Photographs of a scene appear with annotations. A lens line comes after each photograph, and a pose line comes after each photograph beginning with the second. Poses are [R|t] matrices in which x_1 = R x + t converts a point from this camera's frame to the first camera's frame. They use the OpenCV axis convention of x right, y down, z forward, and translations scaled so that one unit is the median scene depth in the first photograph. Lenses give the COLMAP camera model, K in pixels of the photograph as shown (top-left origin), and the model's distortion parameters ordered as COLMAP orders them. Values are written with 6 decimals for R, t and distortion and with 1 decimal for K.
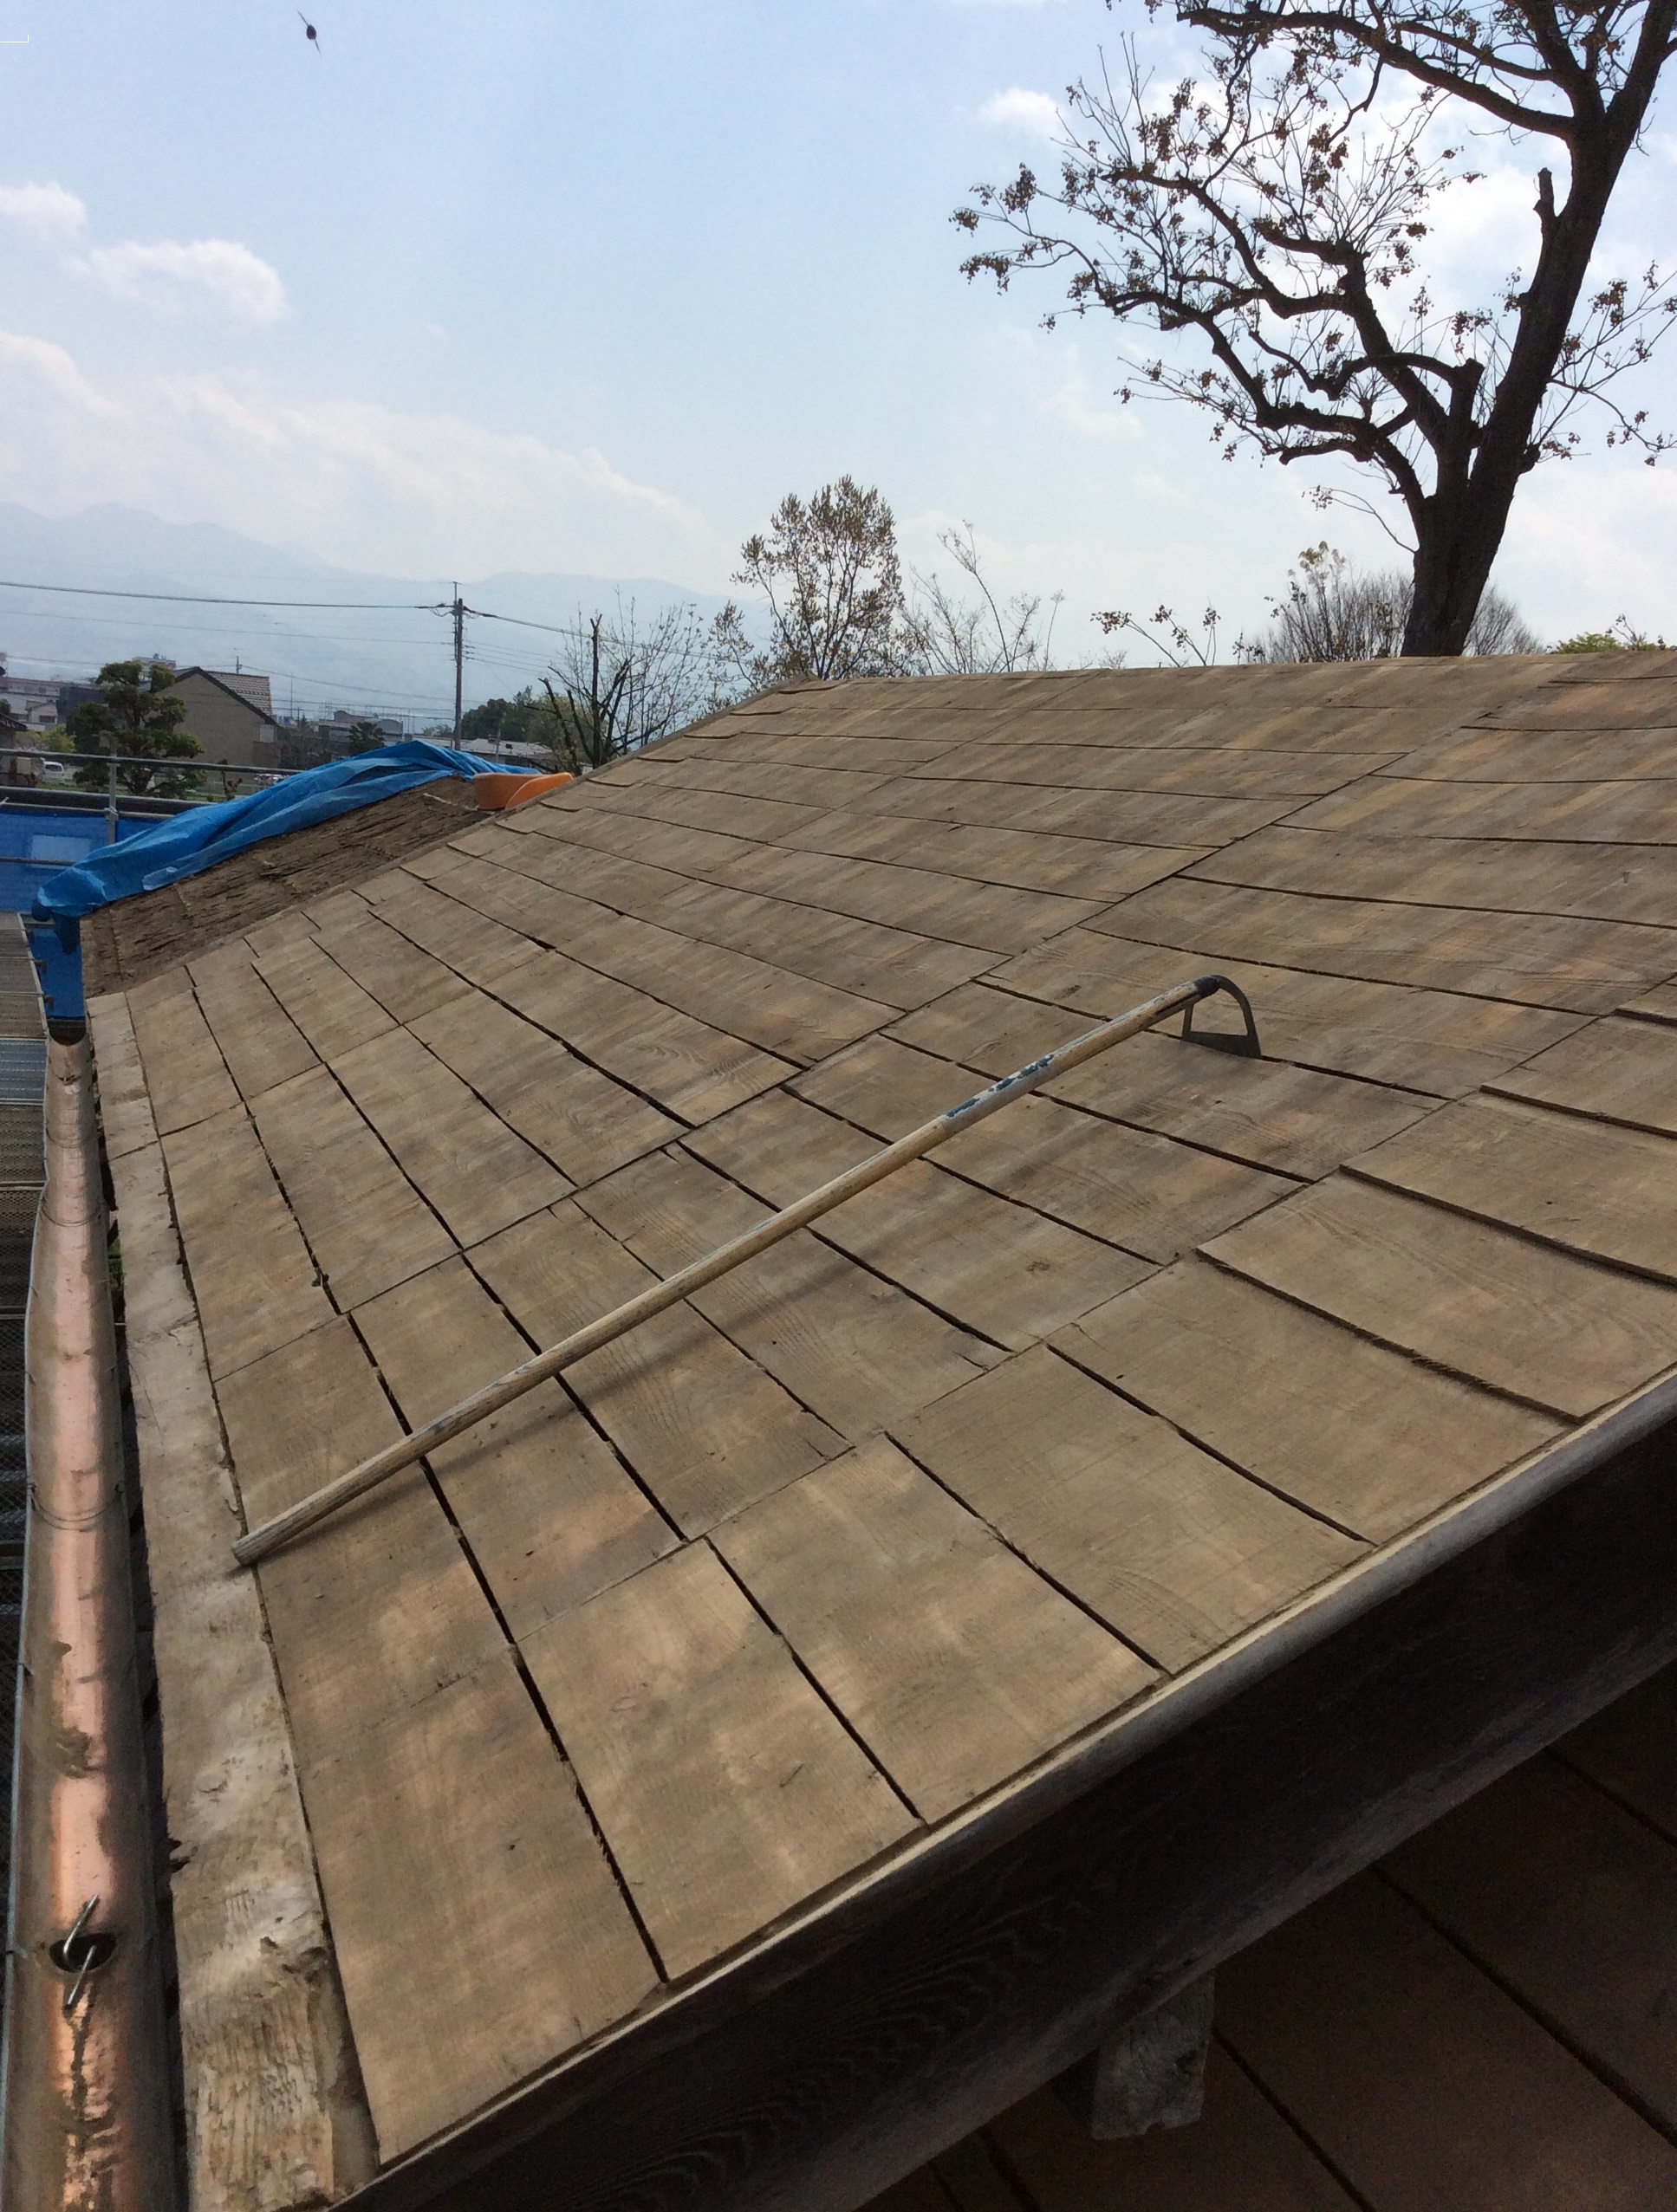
lens RADIAL K [[2043.3, 0, 838.5], [0, 2043.3, 1106.0], [0, 0, 1]] dist [0.133922, -0.279151]
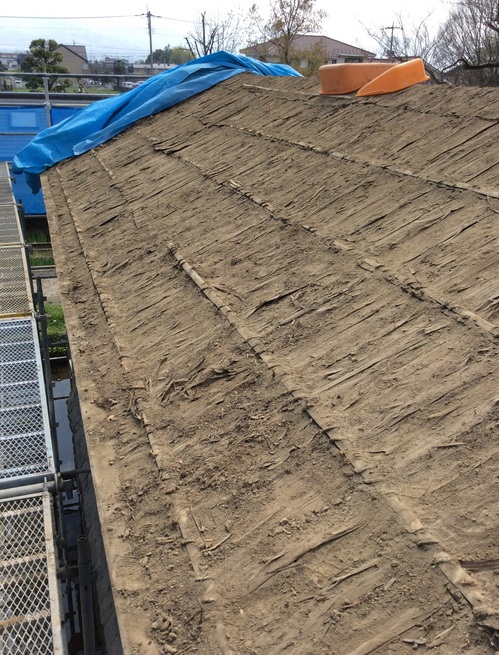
lens RADIAL K [[605.0, 0, 249.5], [0, 605.0, 327.5], [0, 0, 1]] dist [0.133922, -0.279151]
pose [[0.998356, -0.040765, -0.040290, -0.050222], [0.049061, 0.971239, 0.232999, -0.021823], [0.029633, -0.234593, 0.971642, 0.135972]]
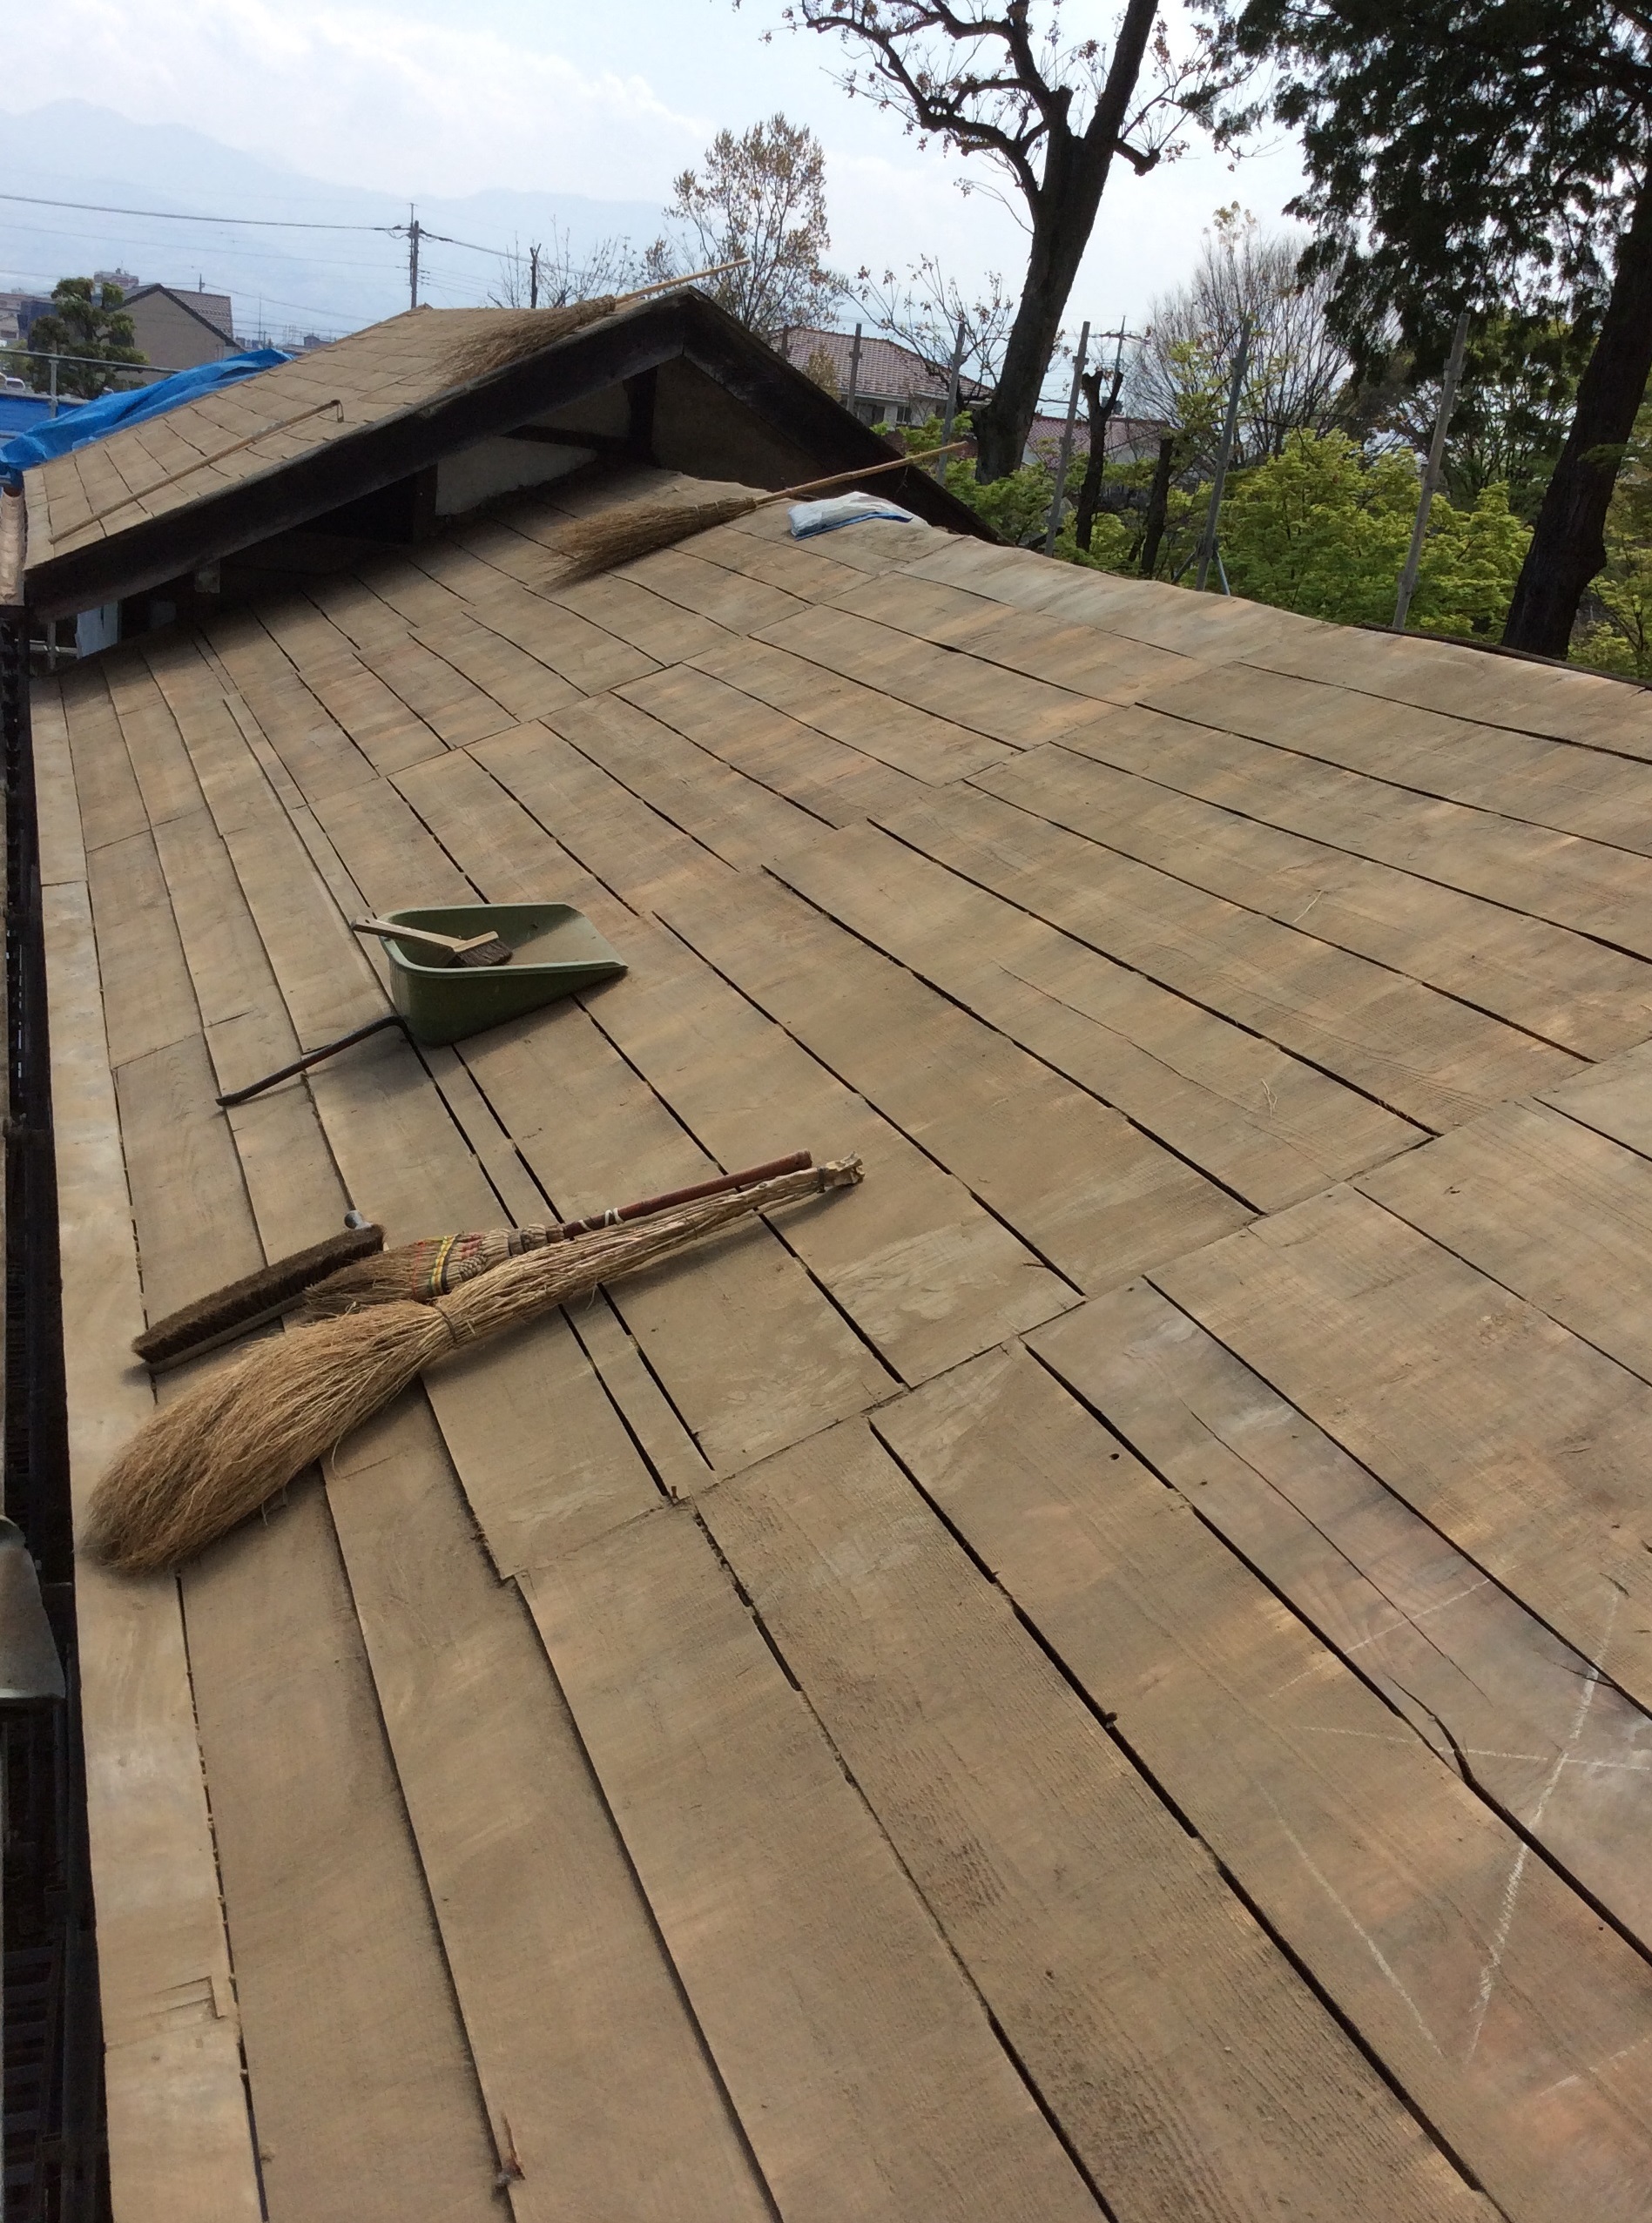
lens RADIAL K [[2123.9, 0, 826.0], [0, 2123.9, 1111.5], [0, 0, 1]] dist [0.006350, -0.022229]
pose [[0.999192, 0.040163, 0.001247, 0.052941], [-0.039890, 0.987708, 0.151138, 0.027522], [0.004839, -0.151066, 0.988512, -0.135783]]
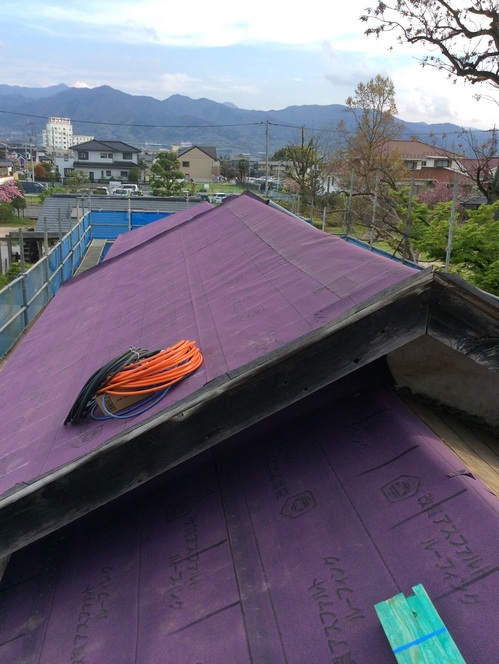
lens RADIAL K [[625.0, 0, 248.6], [0, 625.0, 317.8], [0, 0, 1]] dist [0.089575, -0.164384]
pose [[0.973174, 0.005555, -0.230005, 0.037149], [0.011906, 0.997153, 0.074459, -0.010986], [0.229764, -0.075200, 0.970337, -0.013608]]
